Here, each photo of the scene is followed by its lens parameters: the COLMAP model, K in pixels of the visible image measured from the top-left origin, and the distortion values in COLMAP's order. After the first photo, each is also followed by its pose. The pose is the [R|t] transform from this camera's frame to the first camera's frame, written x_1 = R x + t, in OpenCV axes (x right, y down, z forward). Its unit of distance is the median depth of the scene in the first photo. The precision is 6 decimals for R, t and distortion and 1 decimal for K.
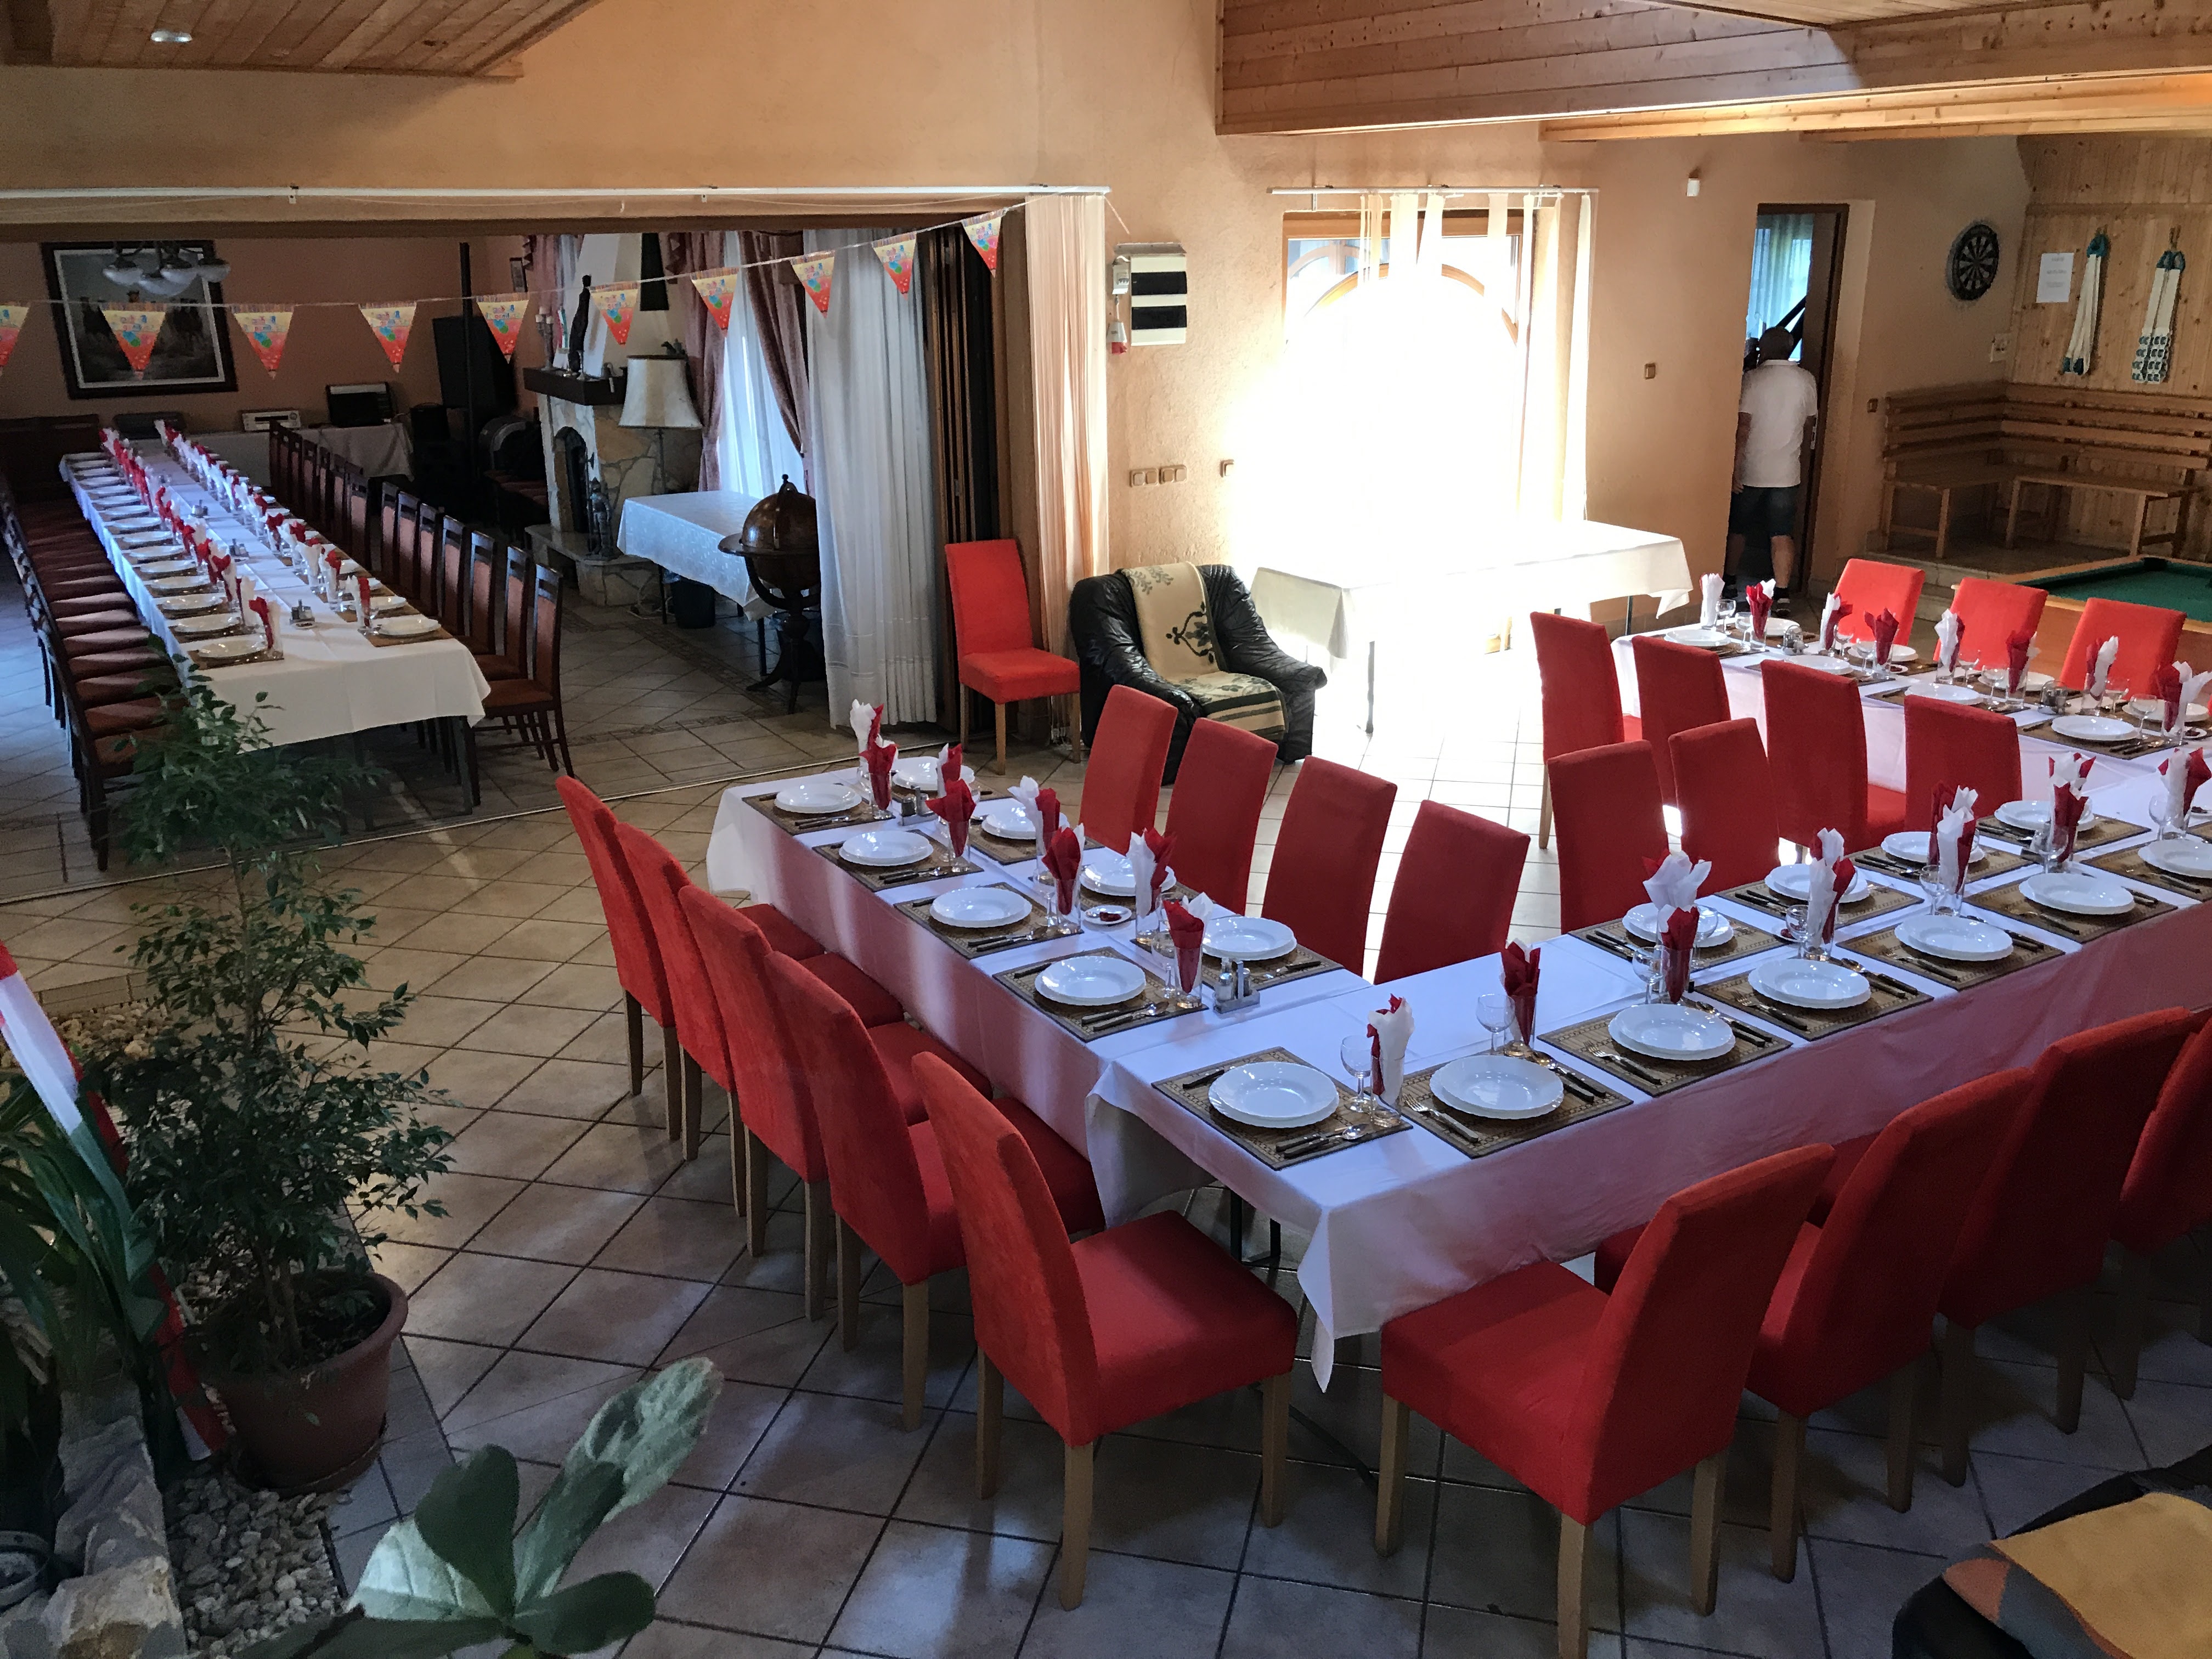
lens RADIAL K [[1812.8, 0, 1135.8], [0, 1812.8, 855.7], [0, 0, 1]] dist [0.000192, 0.004464]
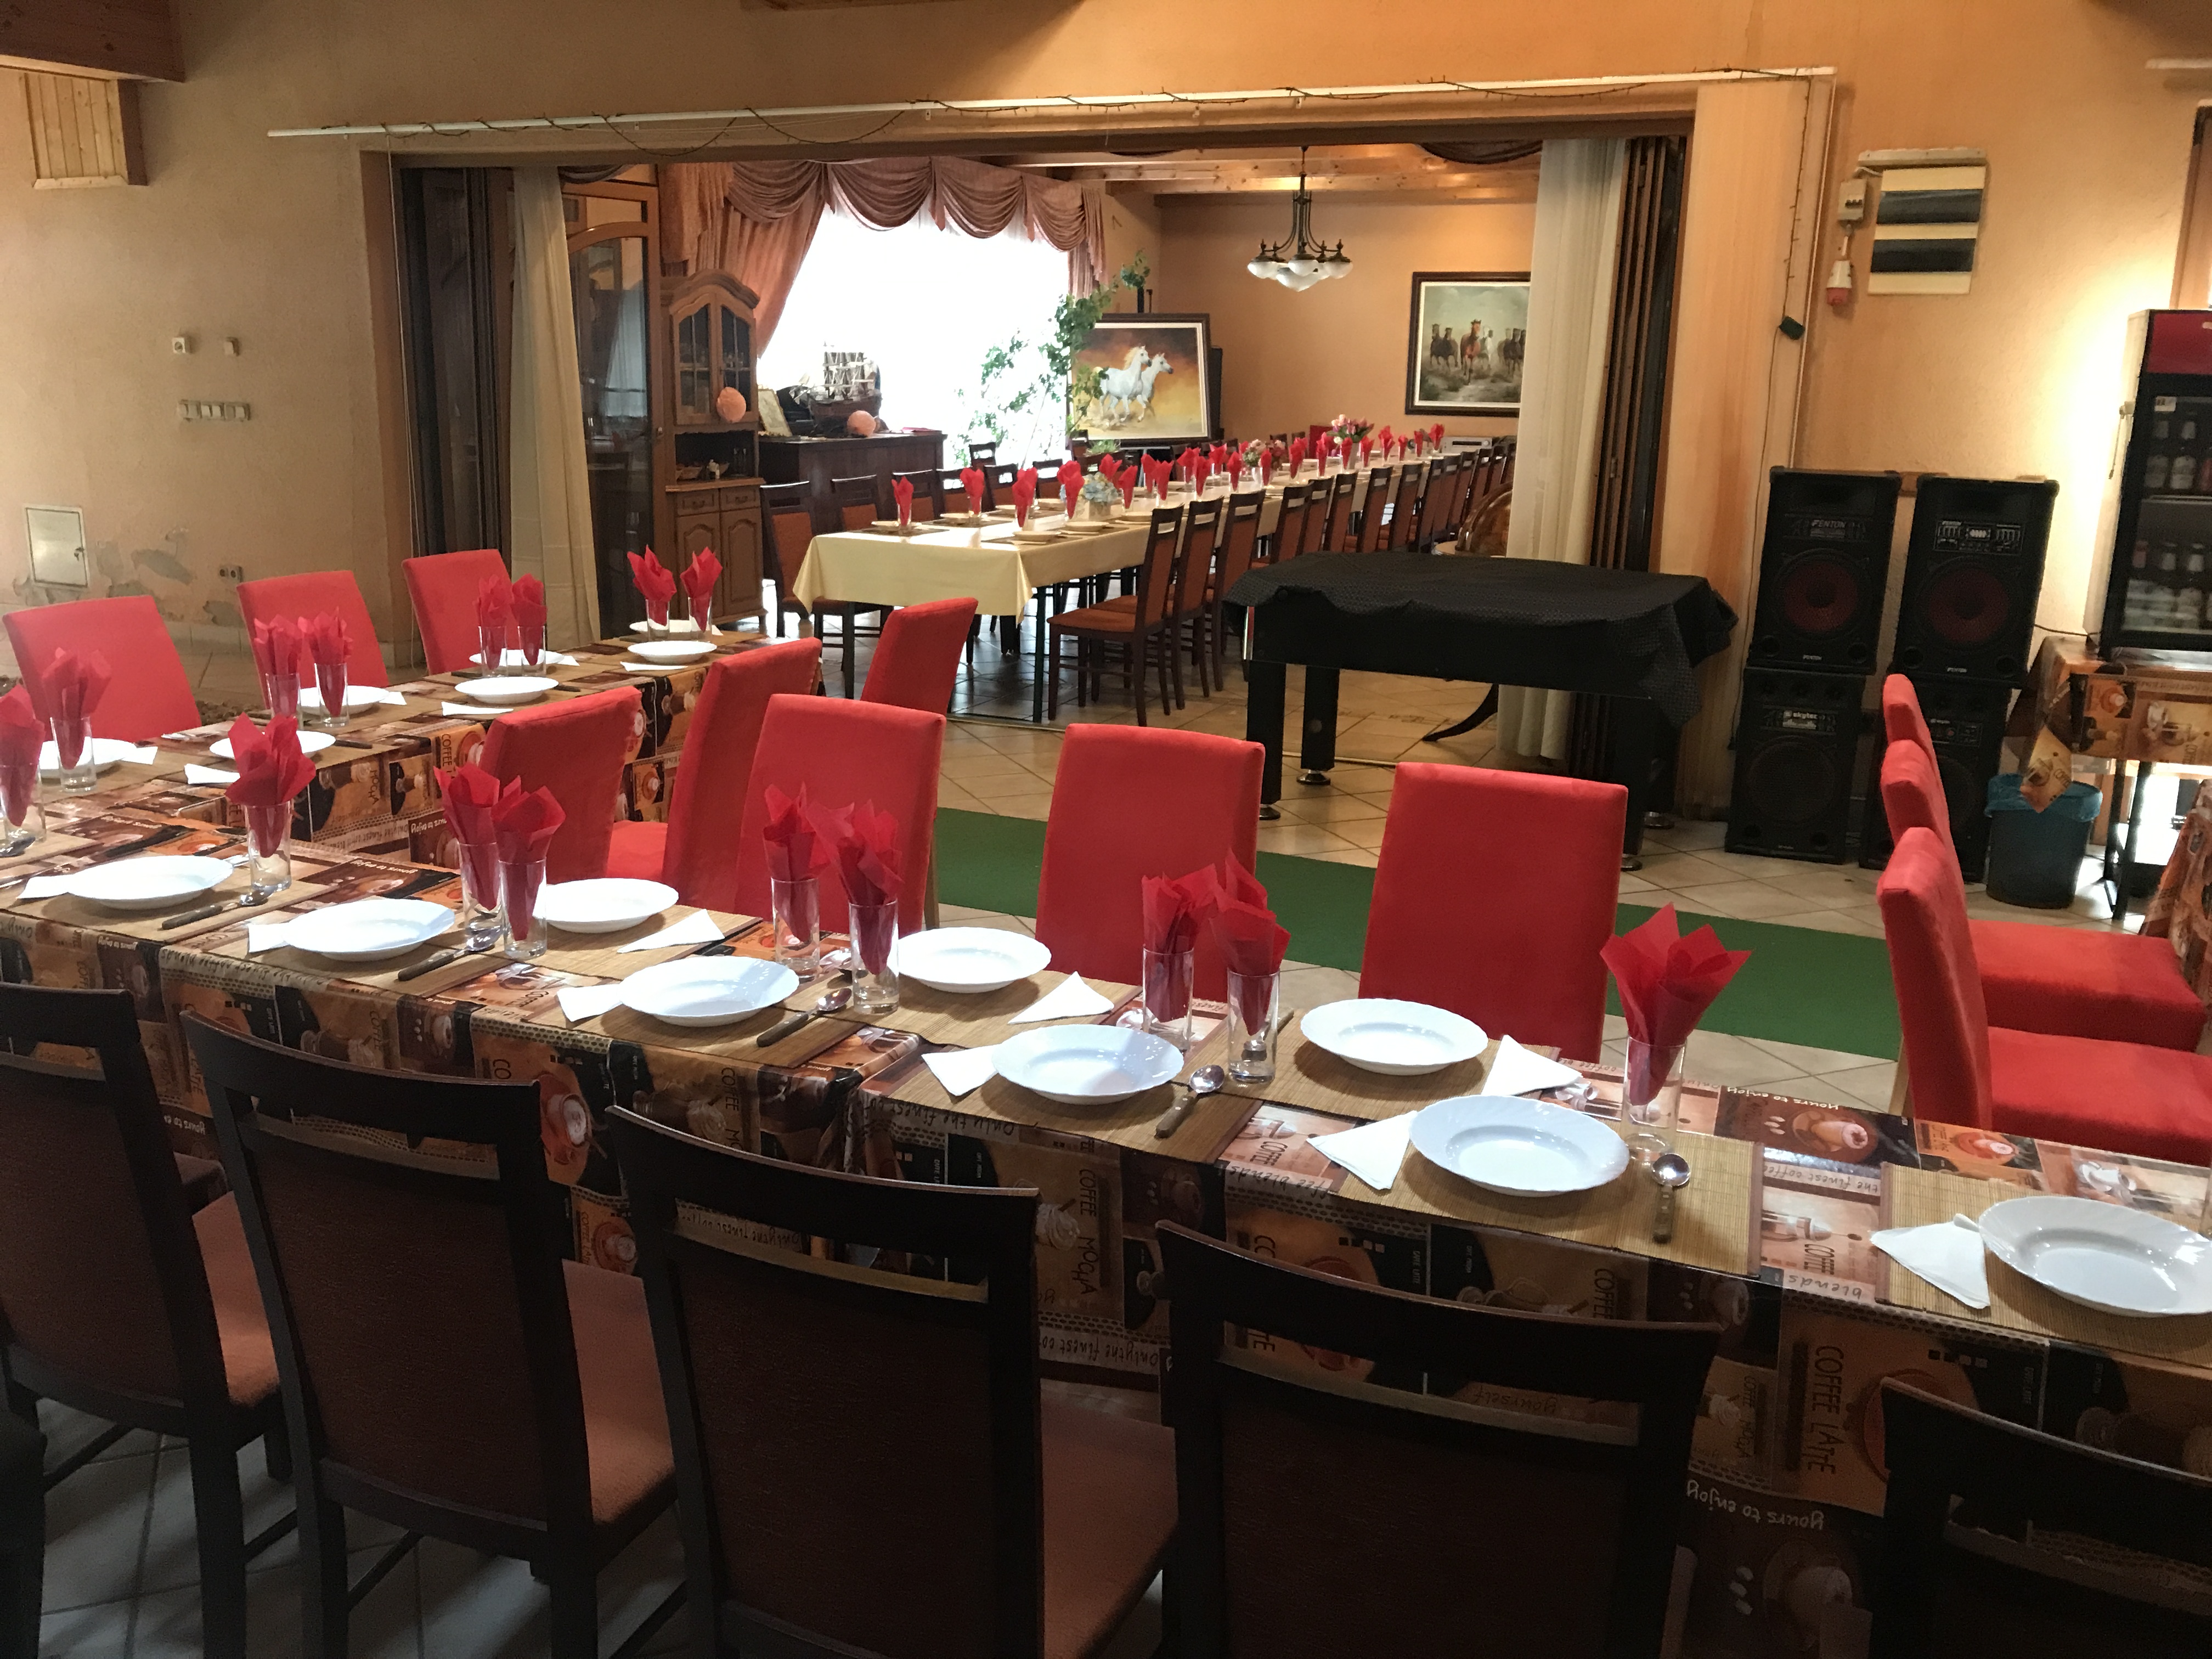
lens RADIAL K [[1809.6, 0, 1106.0], [0, 1809.6, 829.5], [0, 0, 1]] dist [0.015528, -0.008899]
pose [[0.580165, 0.229267, -0.781566, 0.428119], [-0.292681, 0.954156, 0.062635, -0.036110], [0.760096, 0.192411, 0.620671, 0.362825]]
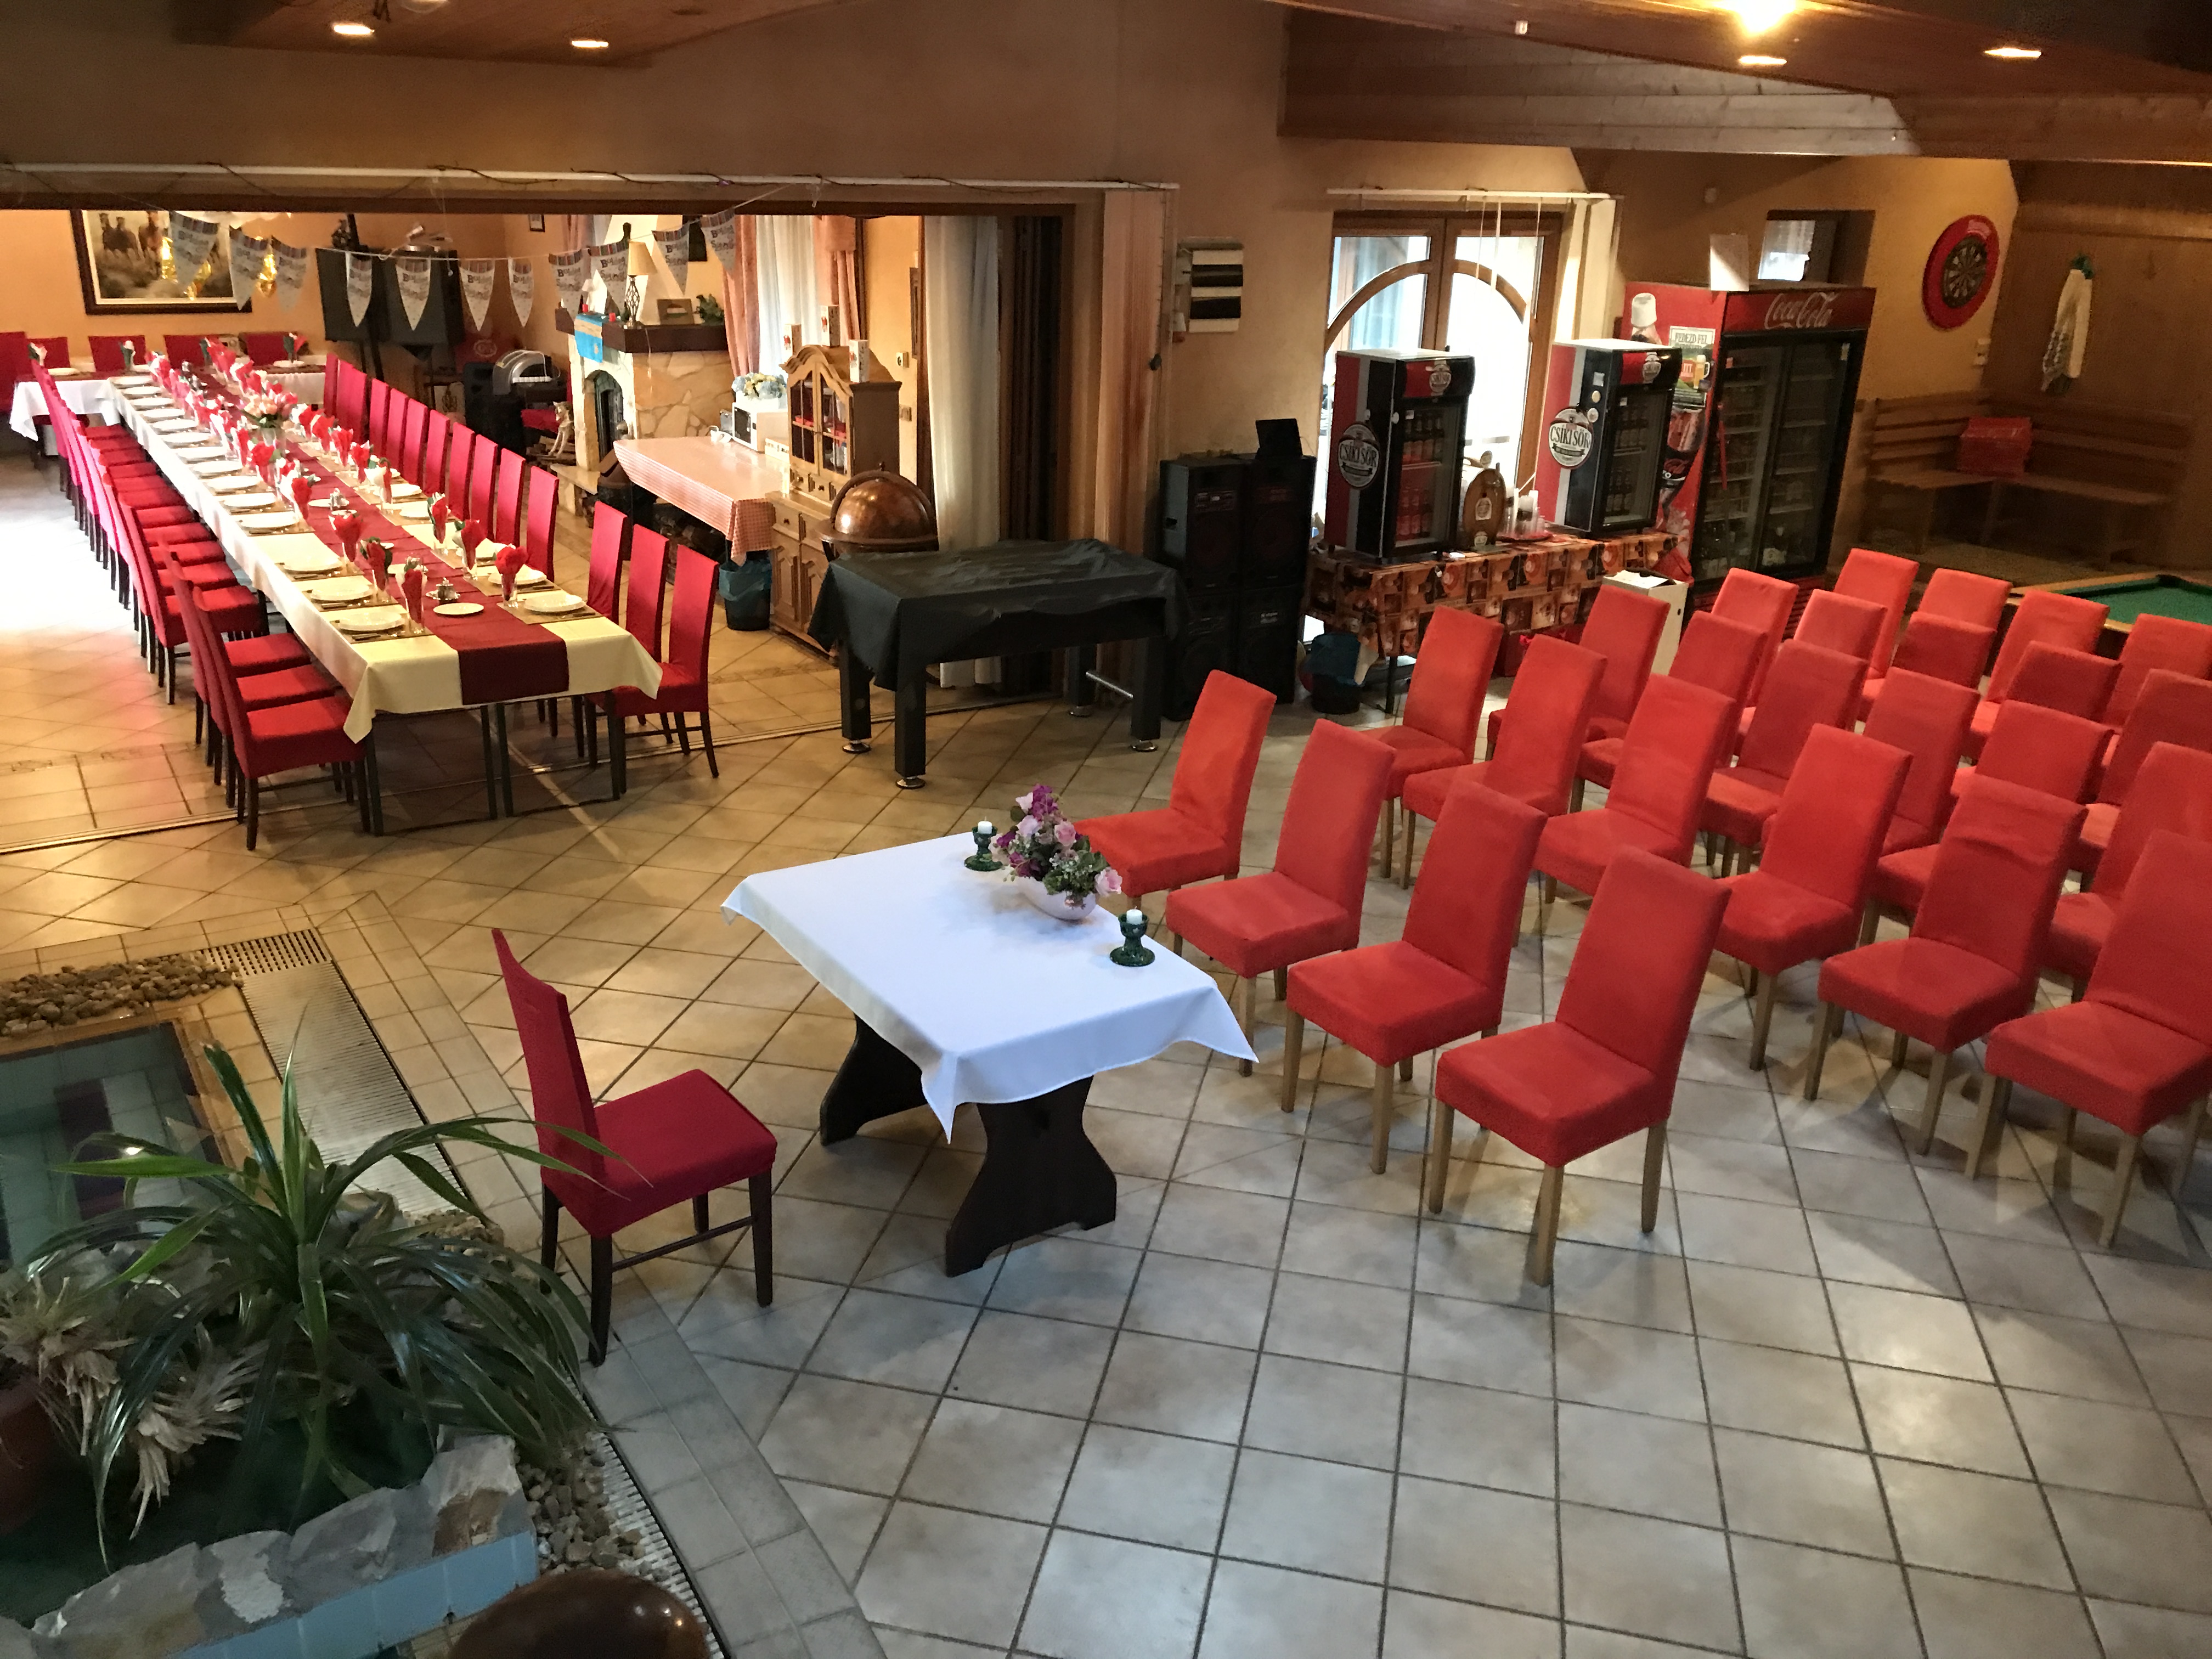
lens RADIAL K [[1809.6, 0, 1106.0], [0, 1809.6, 829.5], [0, 0, 1]] dist [0.015528, -0.008899]
pose [[0.998976, 0.033858, 0.030005, -0.071633], [-0.034590, 0.999108, 0.024239, -0.016323], [-0.029158, -0.025252, 0.999256, -0.060979]]
